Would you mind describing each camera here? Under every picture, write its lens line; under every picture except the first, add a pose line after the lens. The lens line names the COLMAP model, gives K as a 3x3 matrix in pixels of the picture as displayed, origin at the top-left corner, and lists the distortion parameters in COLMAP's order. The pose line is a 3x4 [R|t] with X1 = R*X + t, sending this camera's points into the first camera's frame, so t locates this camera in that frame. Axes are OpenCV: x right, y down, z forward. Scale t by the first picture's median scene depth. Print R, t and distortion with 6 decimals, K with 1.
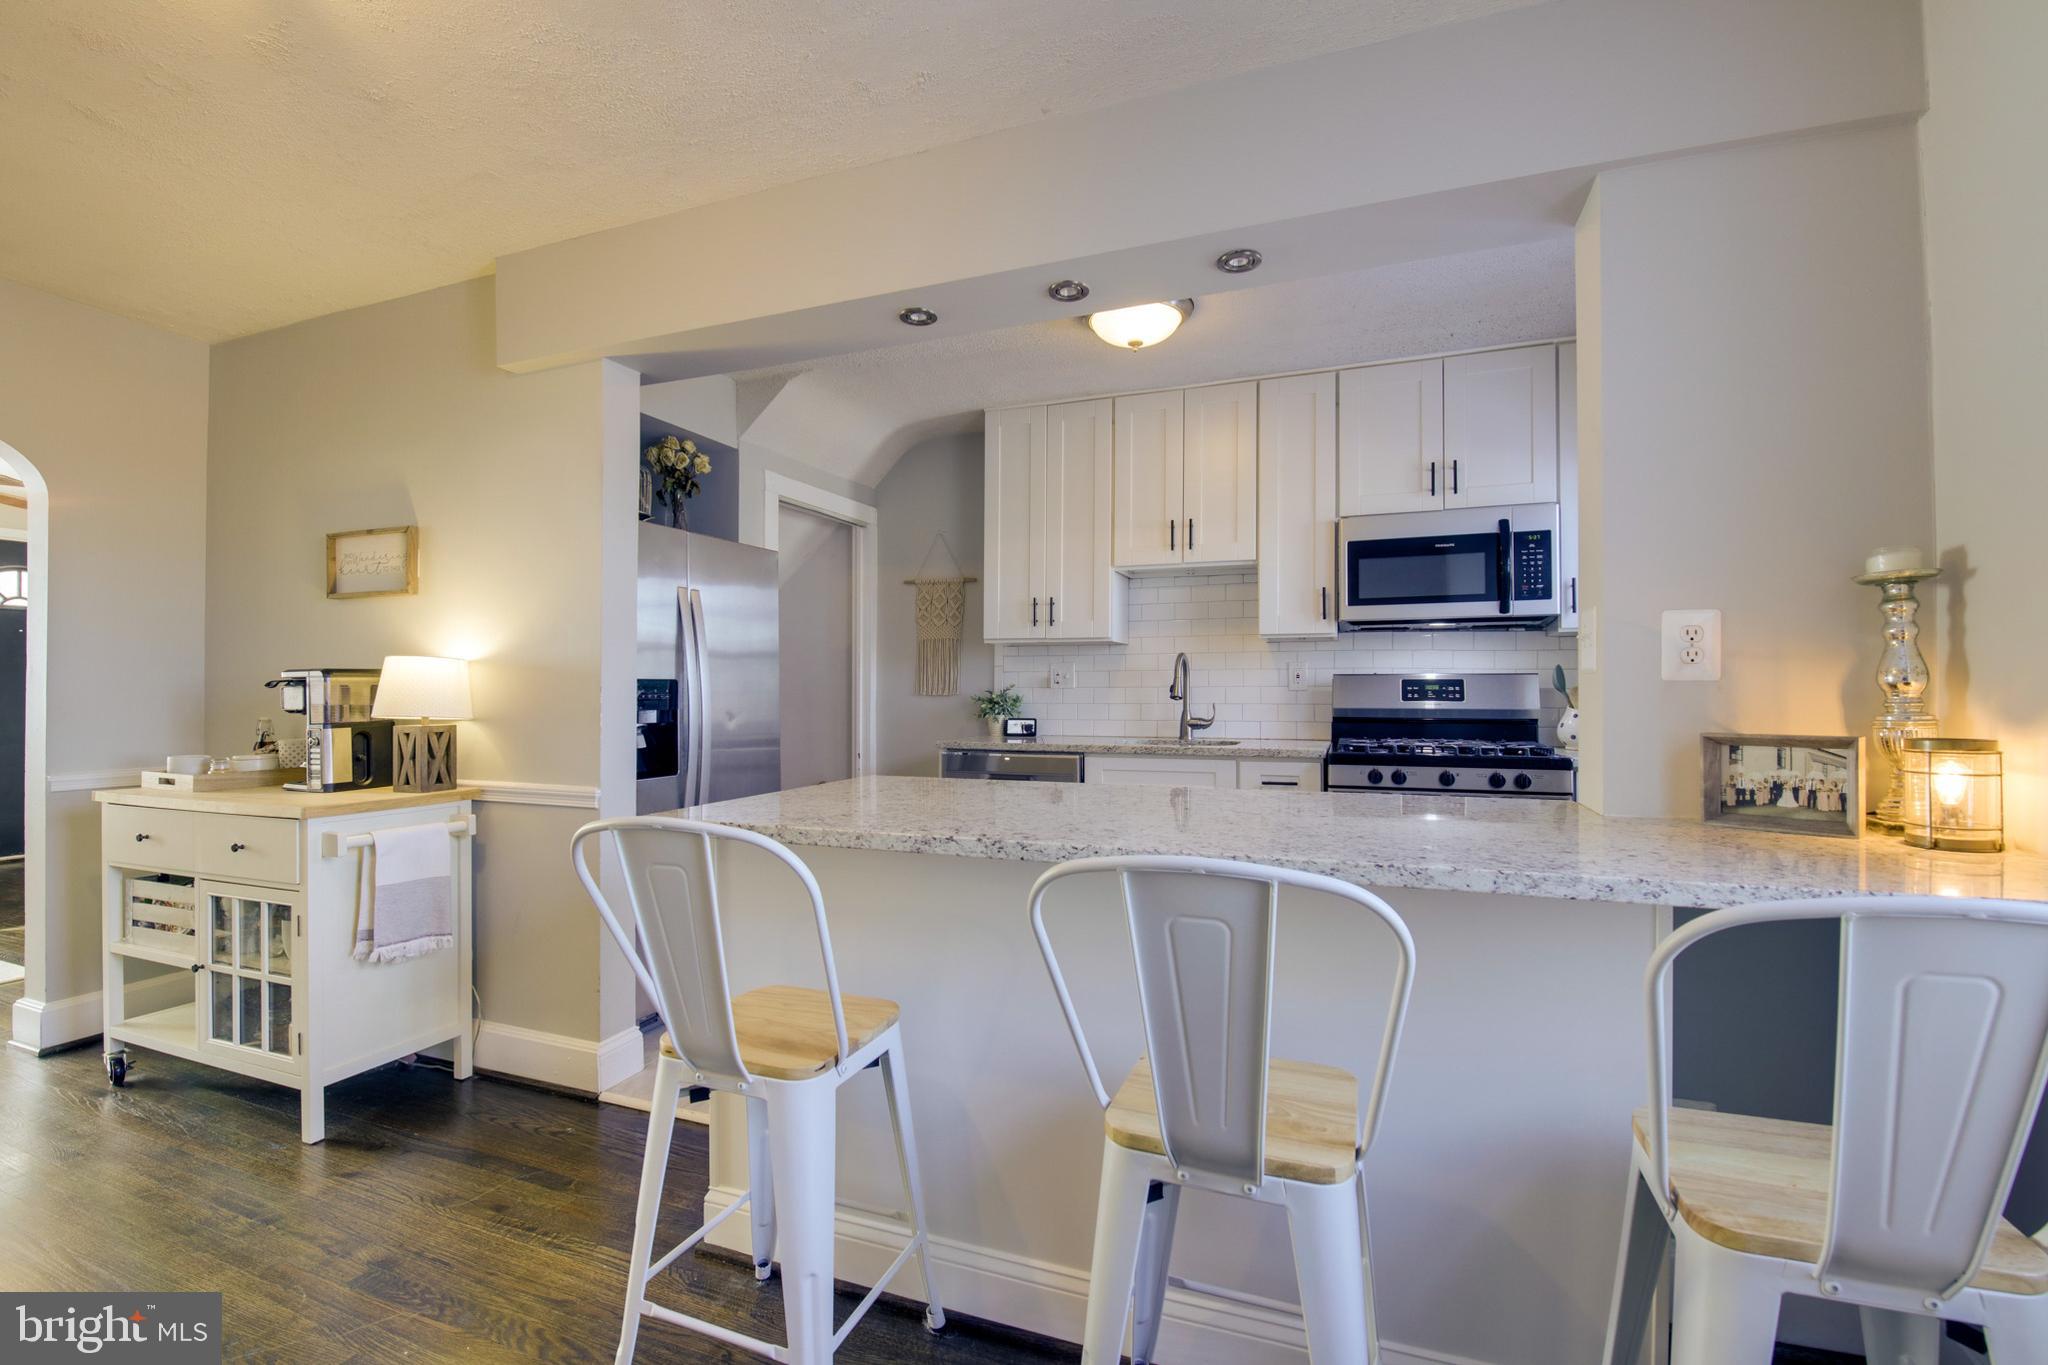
lens RADIAL K [[889.9, 0, 1019.3], [0, 889.9, 683.0], [0, 0, 1]] dist [-0.002592, -0.009319]
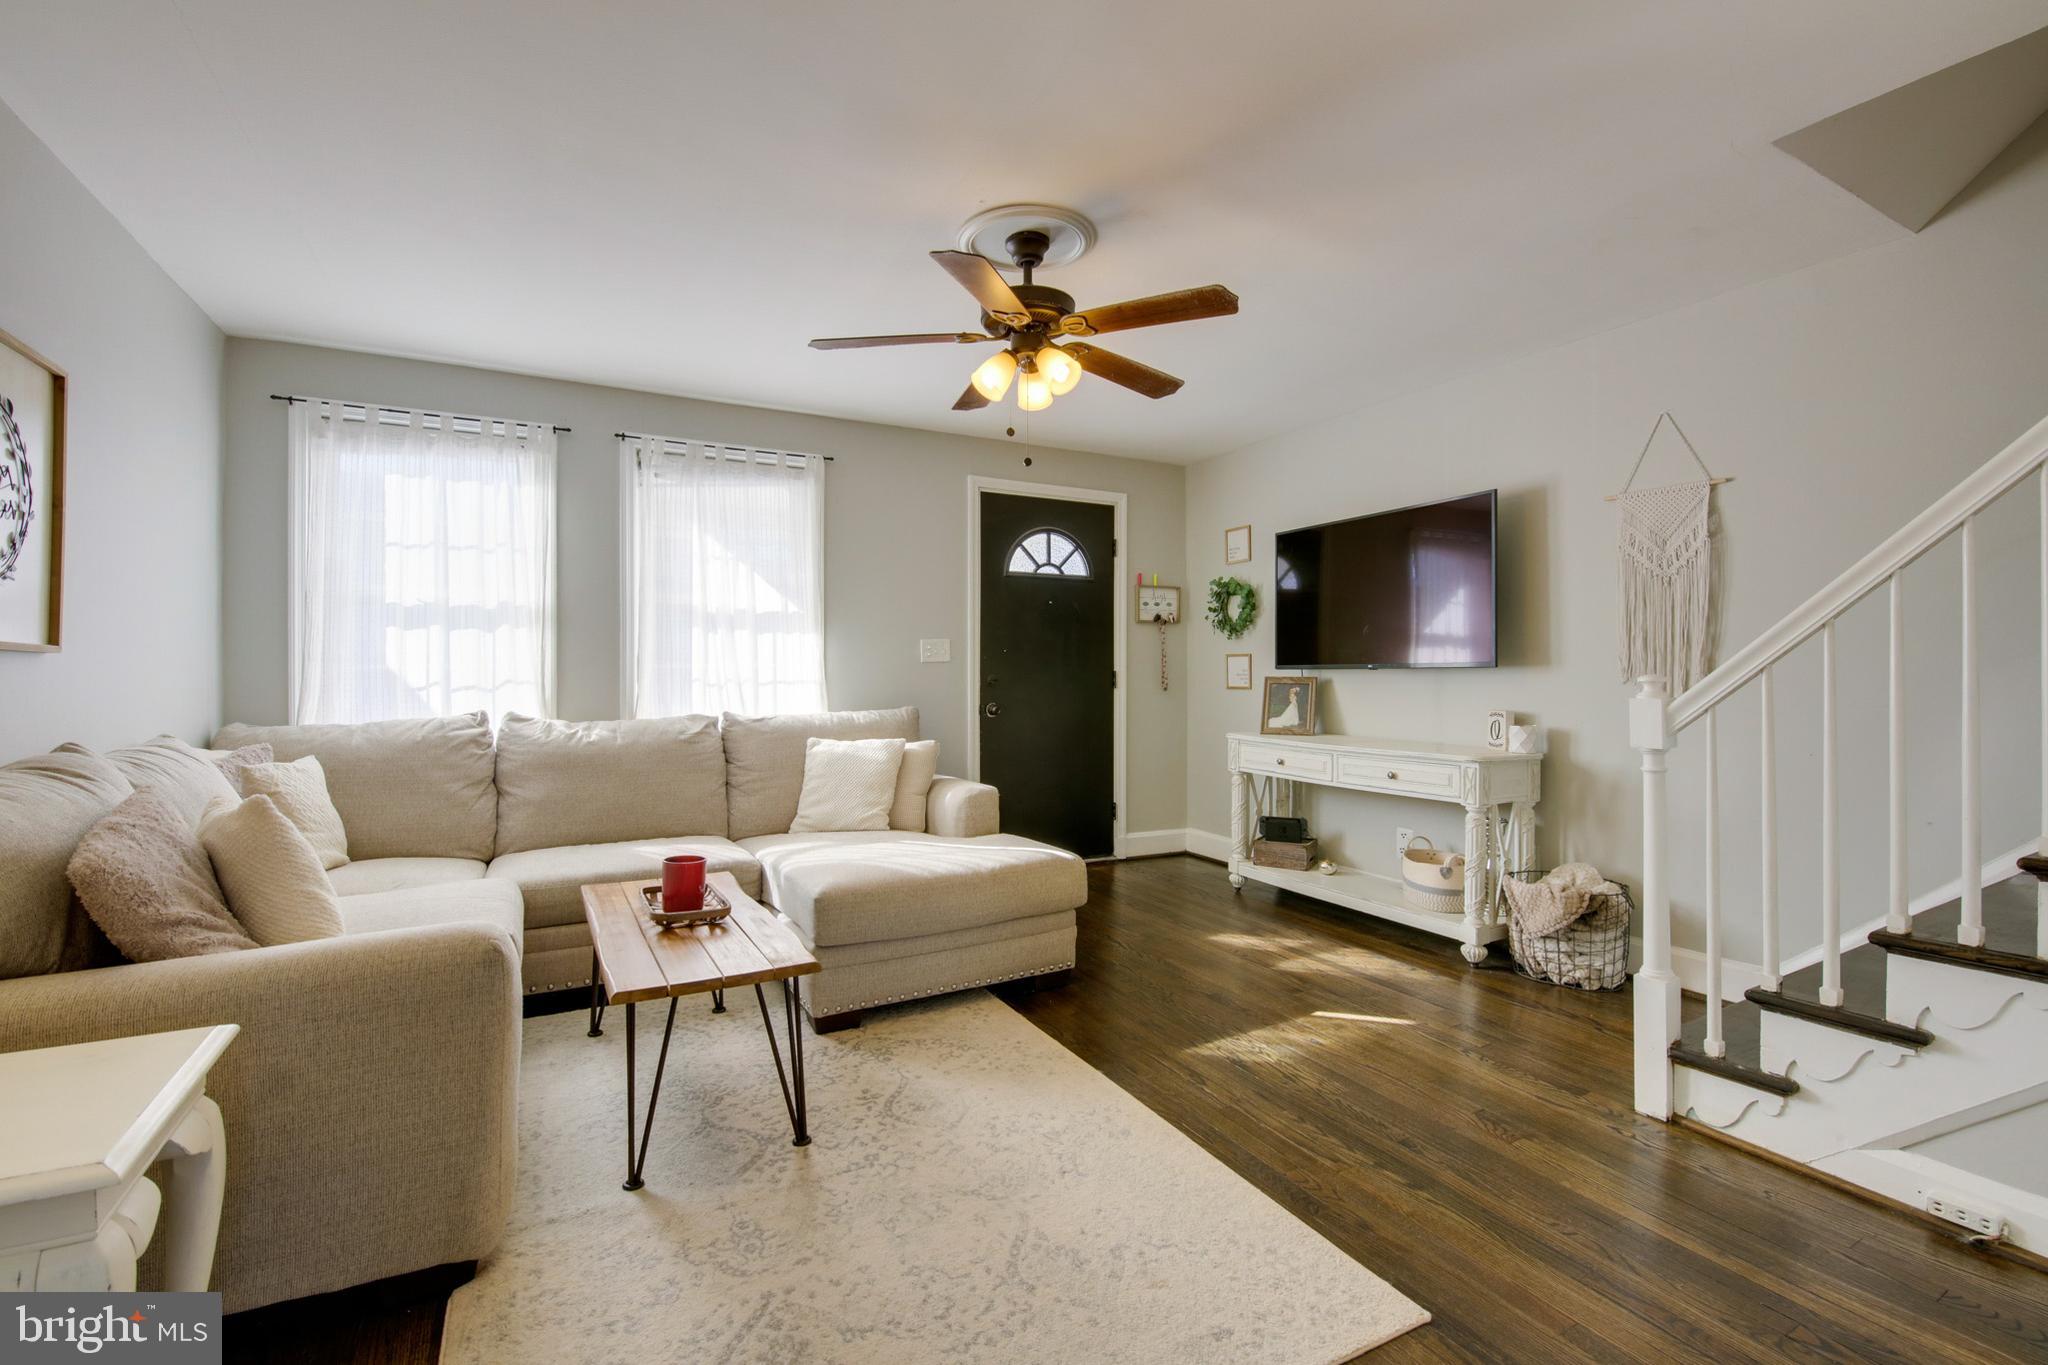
lens RADIAL K [[889.9, 0, 1020.0], [0, 889.9, 671.0], [0, 0, 1]] dist [-0.002592, -0.009319]
pose [[0.753797, -0.000444, -0.657108, -1.090191], [0.003484, 0.999988, 0.003321, 0.008161], [0.657098, -0.004793, 0.753790, 0.590819]]
